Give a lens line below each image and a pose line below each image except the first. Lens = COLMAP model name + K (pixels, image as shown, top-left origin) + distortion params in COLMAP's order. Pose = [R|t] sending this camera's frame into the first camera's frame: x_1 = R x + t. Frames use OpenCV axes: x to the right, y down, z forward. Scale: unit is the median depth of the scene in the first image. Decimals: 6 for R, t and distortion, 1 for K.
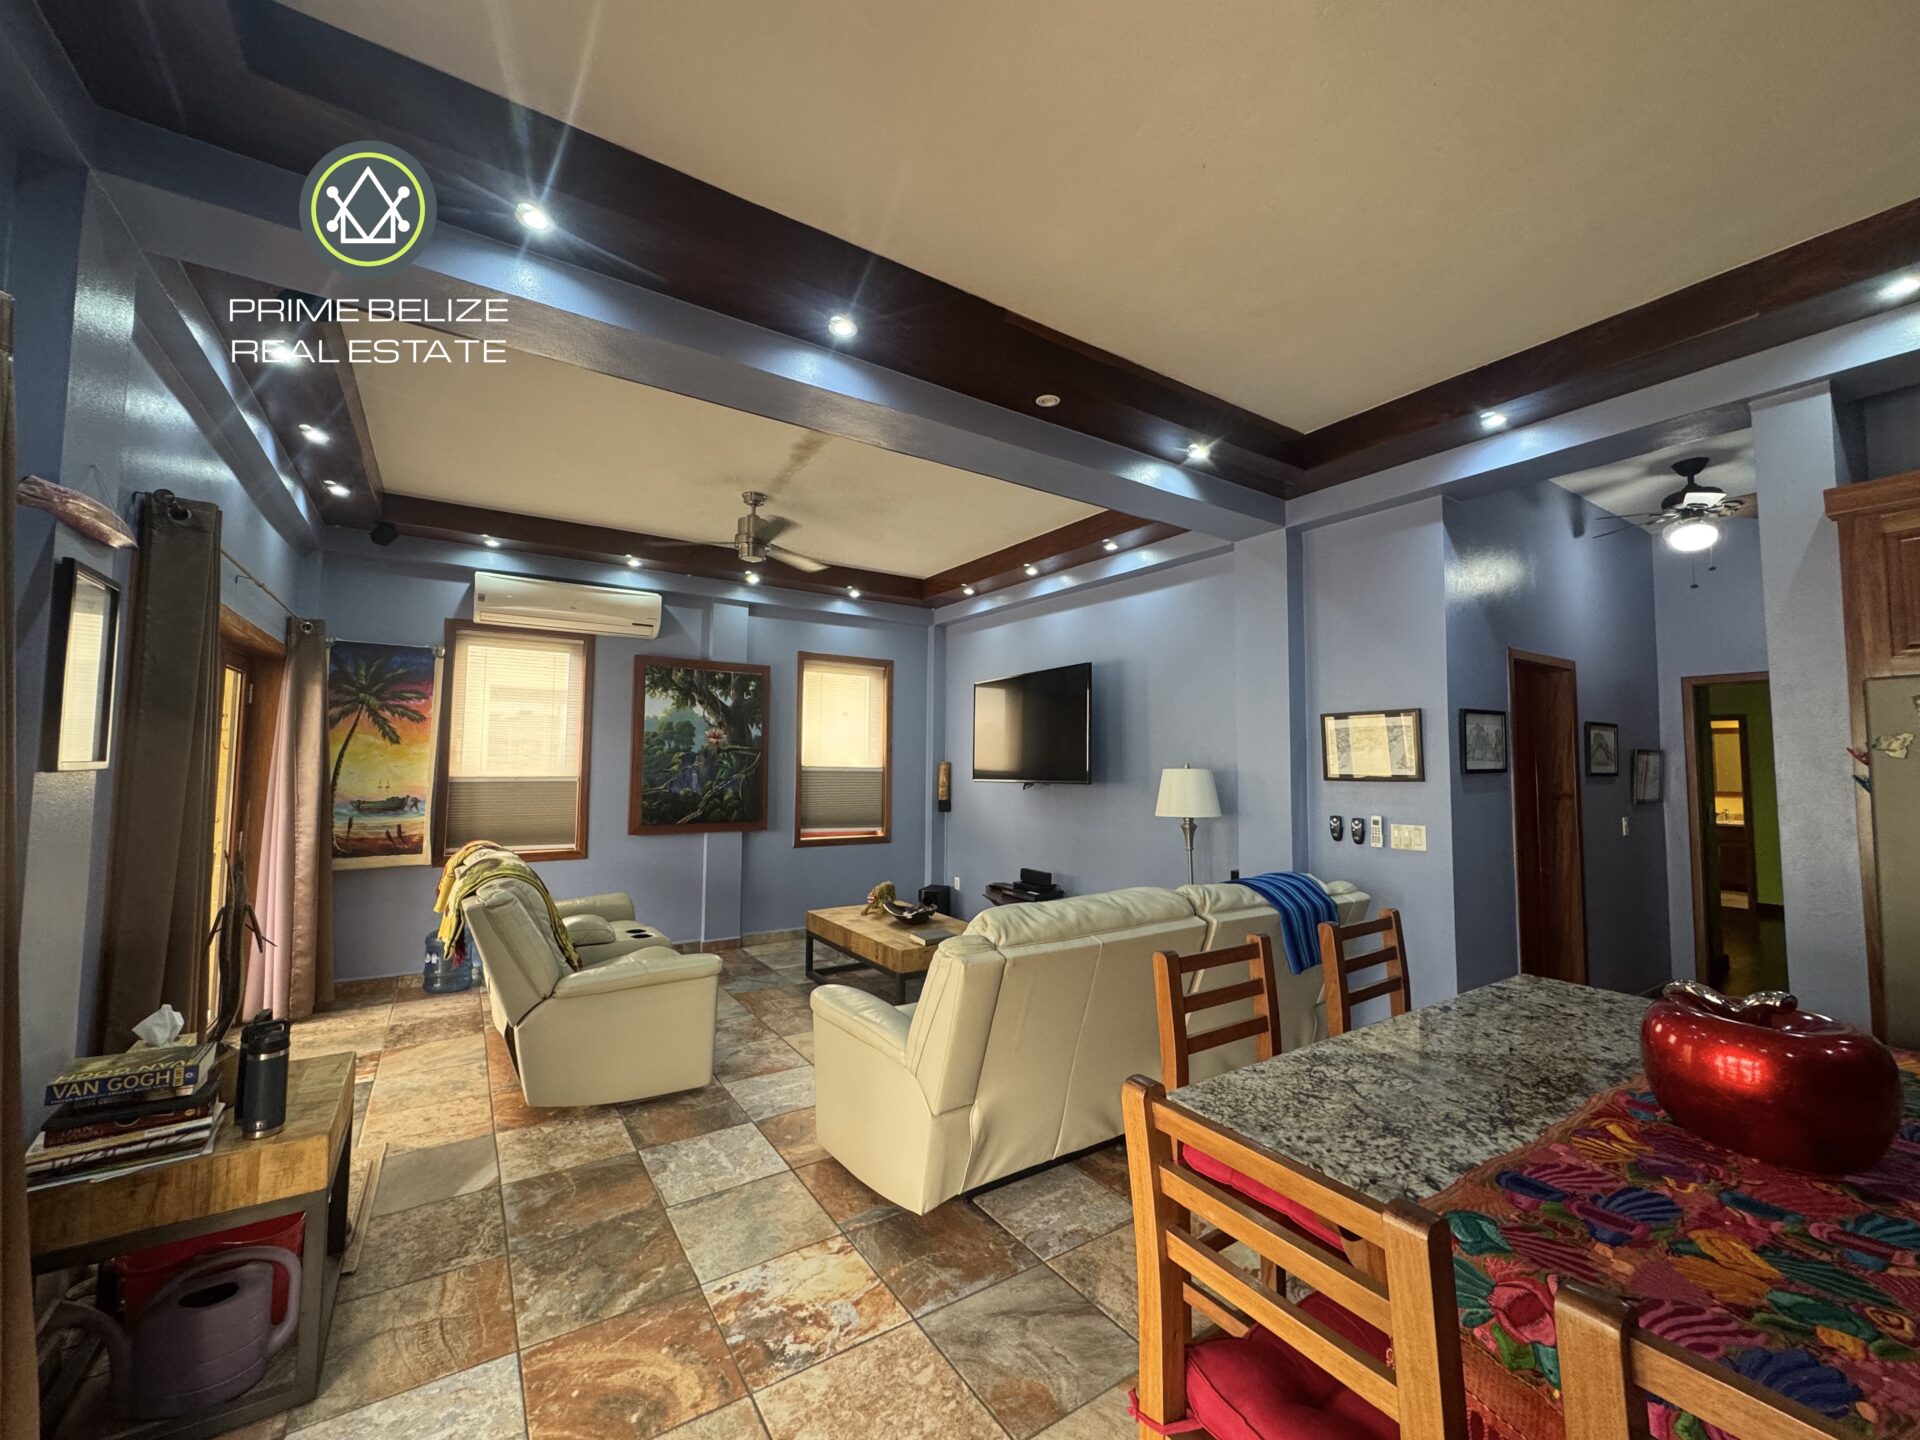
lens RADIAL K [[763.2, 0, 958.4], [0, 763.2, 716.5], [0, 0, 1]] dist [0.000037, -0.000254]
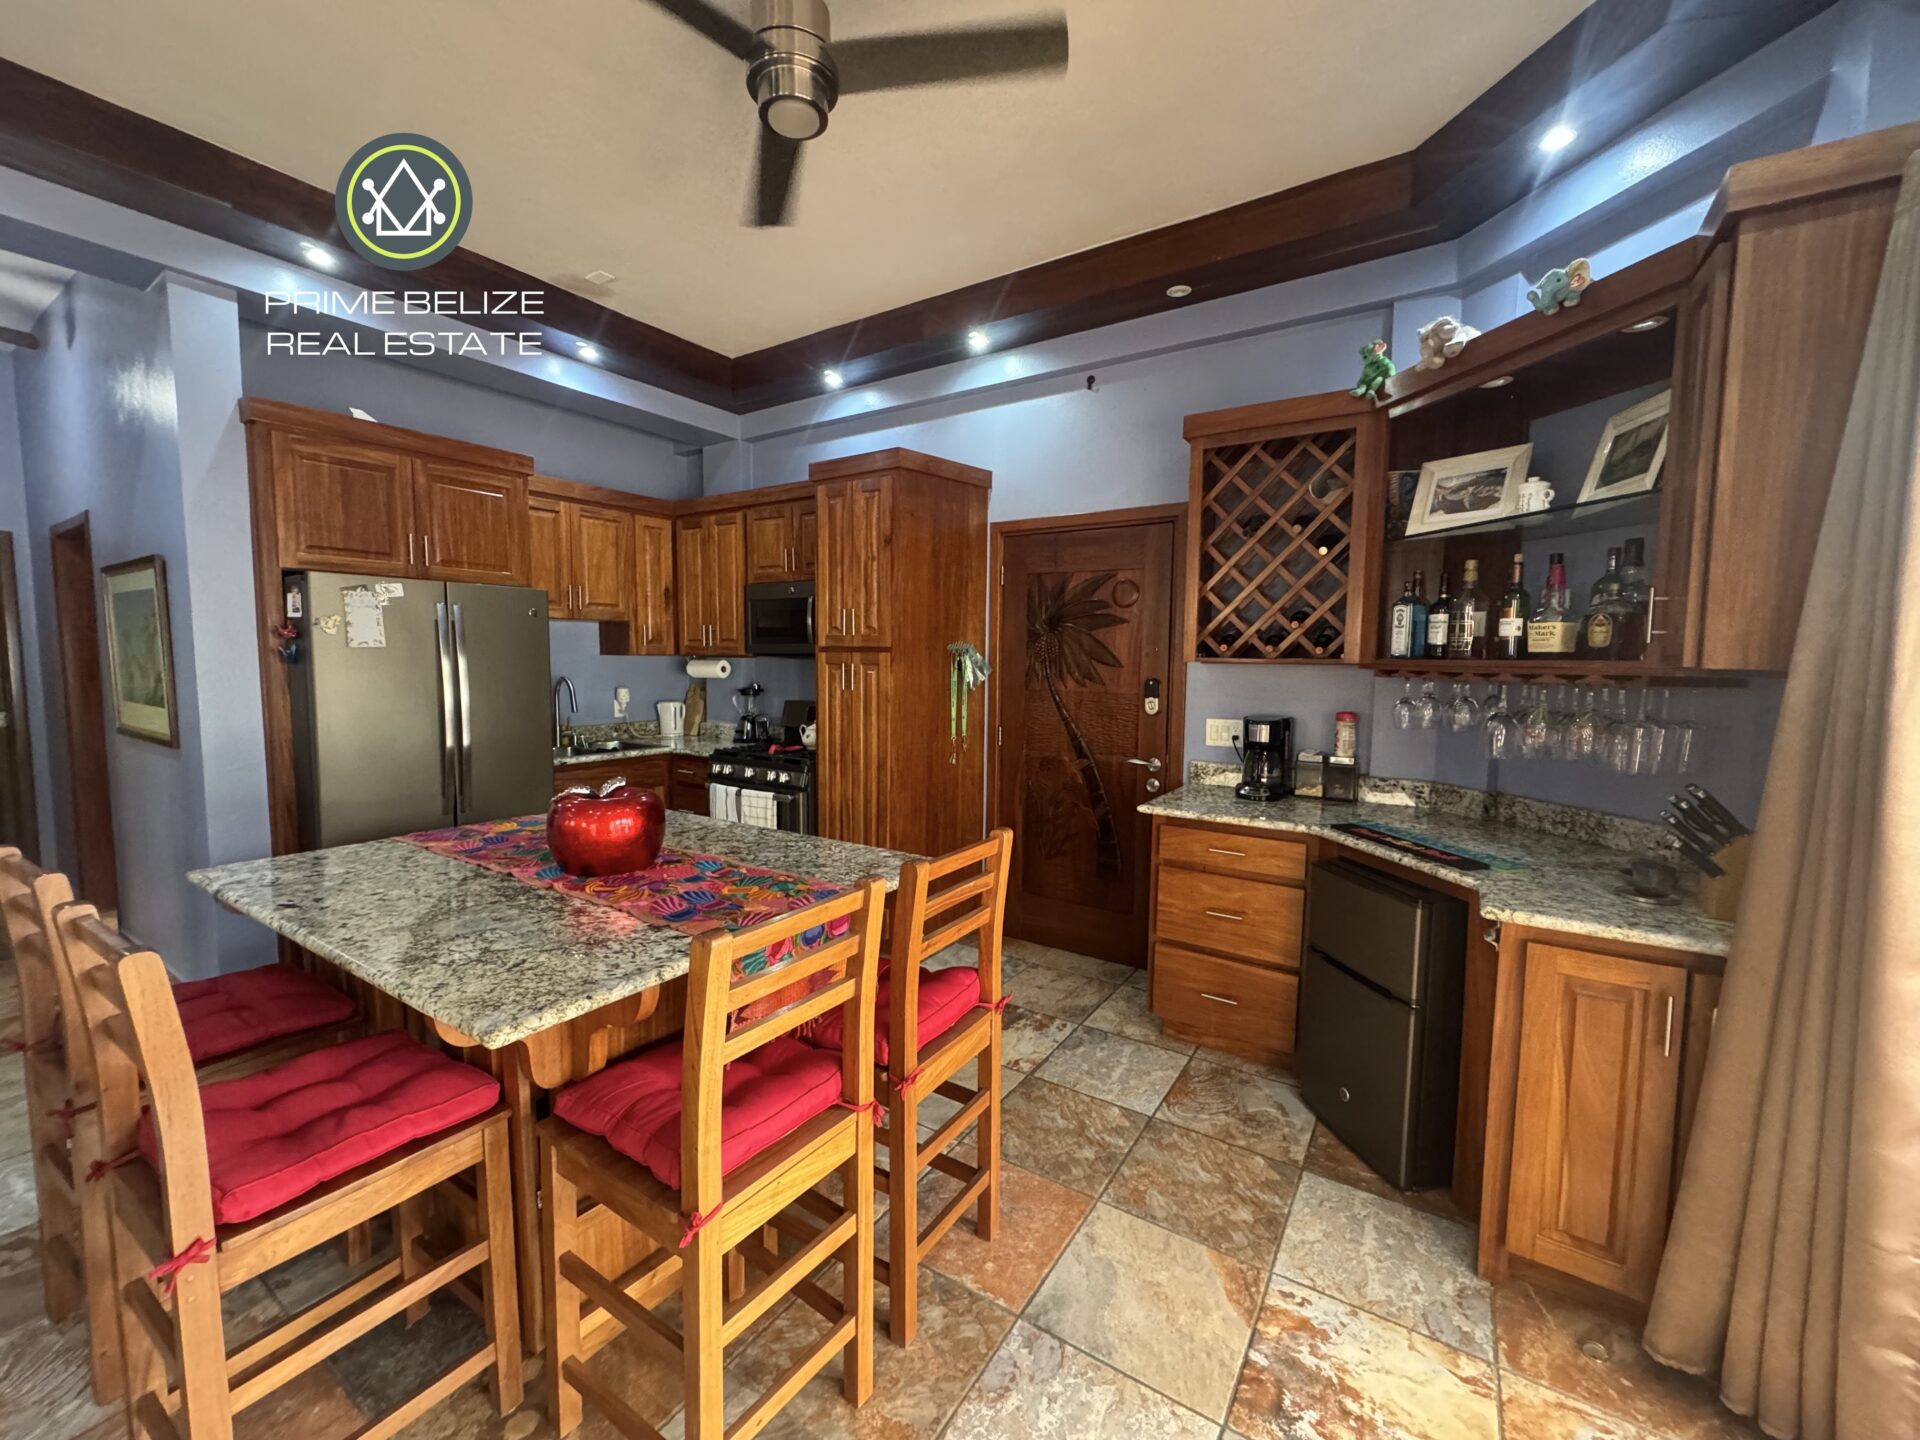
lens RADIAL K [[763.2, 0, 961.9], [0, 763.2, 722.9], [0, 0, 1]] dist [0.000037, -0.000254]
pose [[-0.399403, -0.088913, 0.912454, -0.642887], [-0.067411, 0.995440, 0.067493, 0.069830], [-0.914294, -0.034553, -0.403575, 0.855211]]
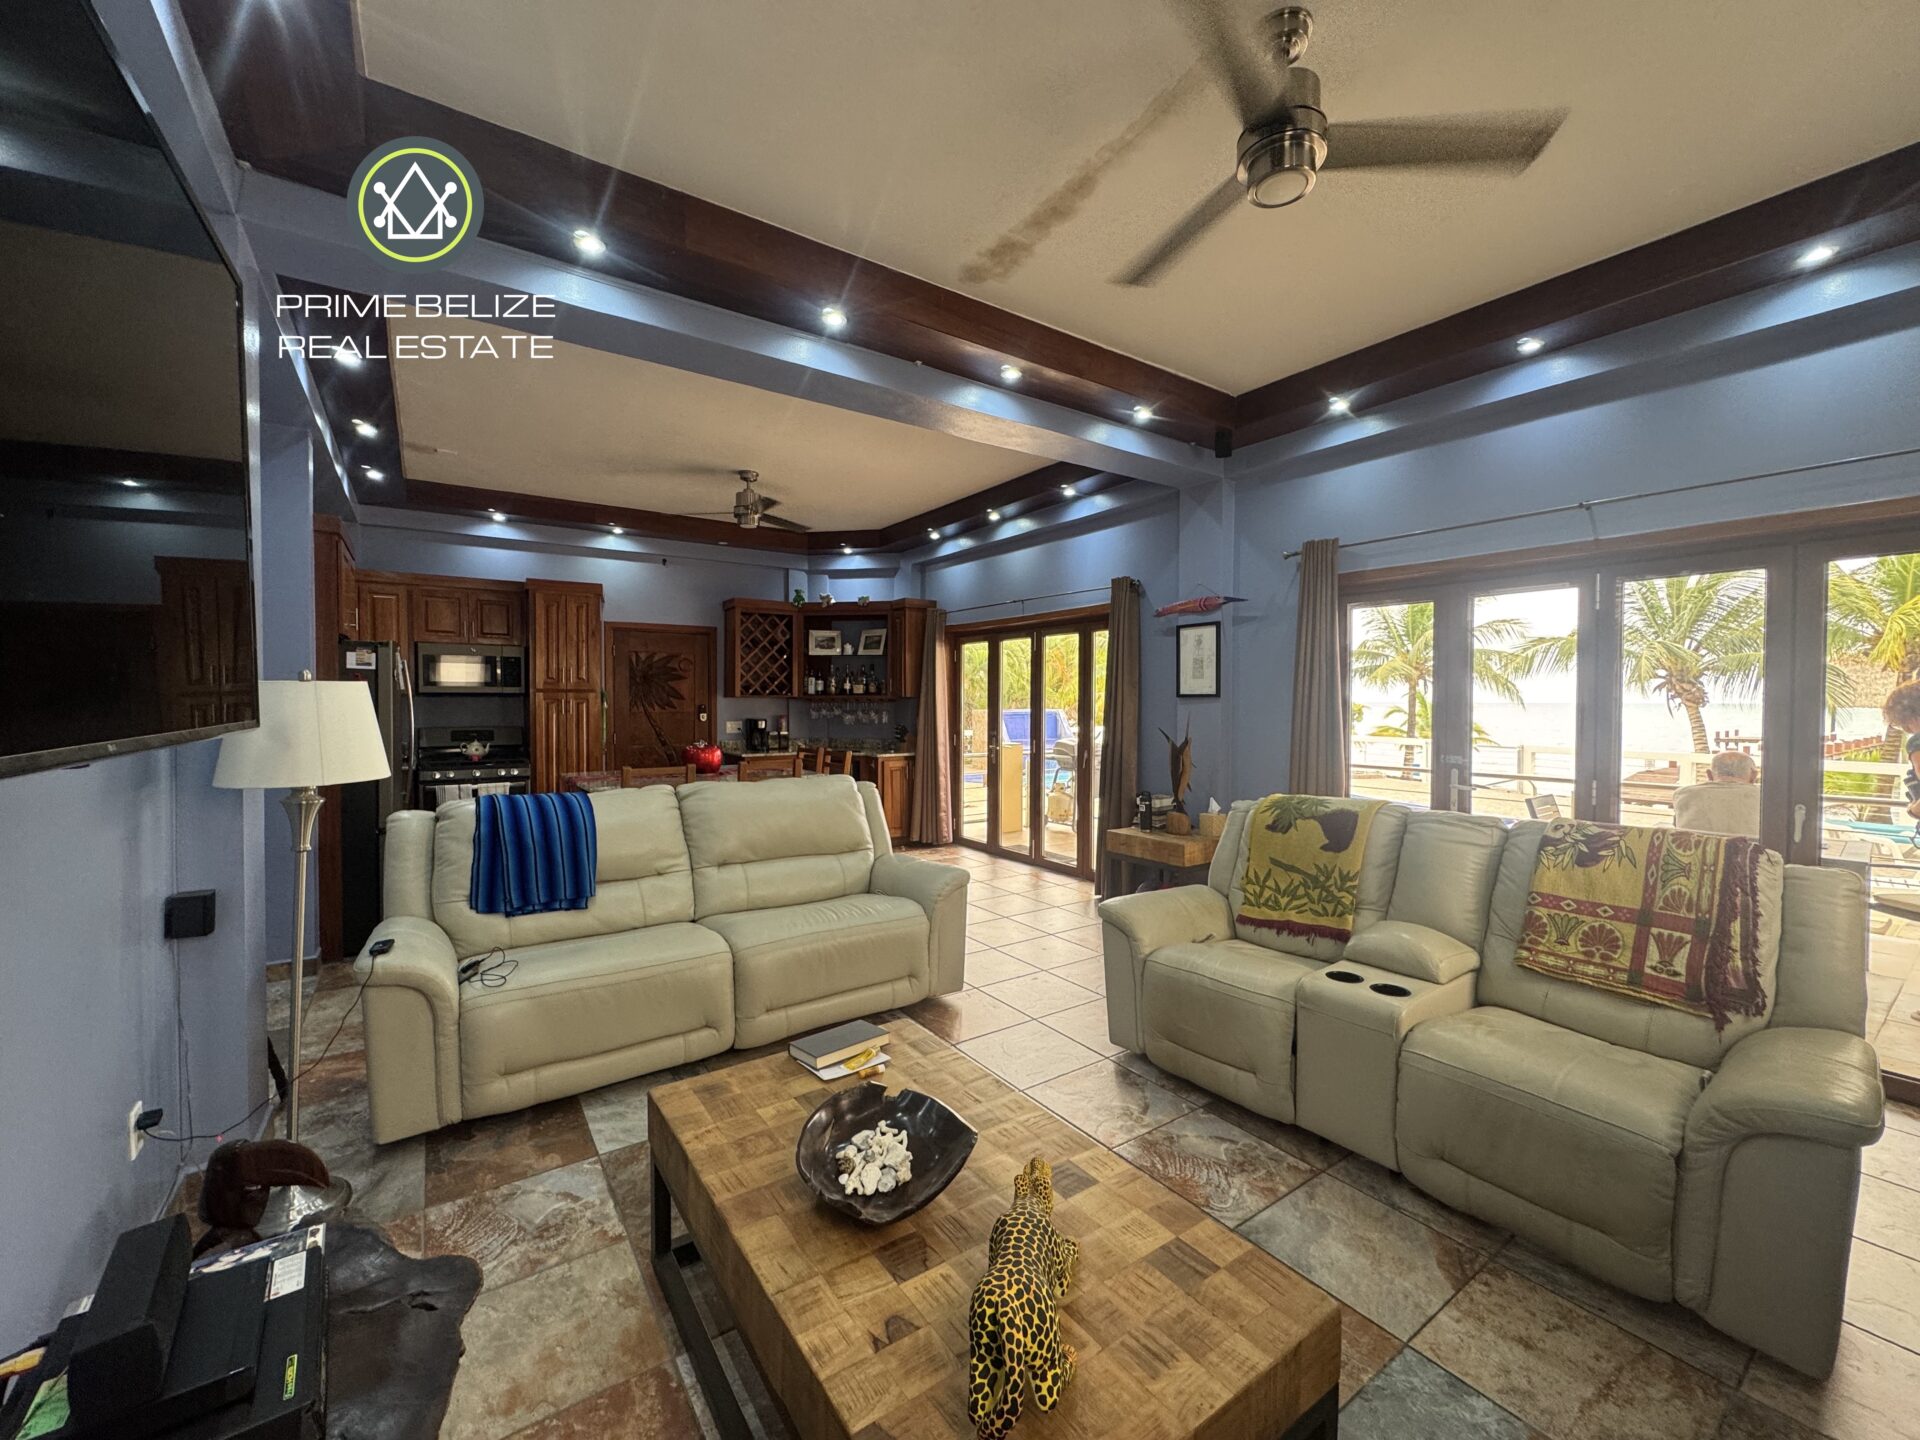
lens RADIAL K [[763.2, 0, 963.4], [0, 763.2, 719.1], [0, 0, 1]] dist [0.000037, -0.000254]
pose [[-0.999708, -0.008348, -0.022694, -0.521576], [-0.007522, 0.999314, -0.036262, 0.177428], [0.022981, -0.036081, -0.999085, 2.418318]]
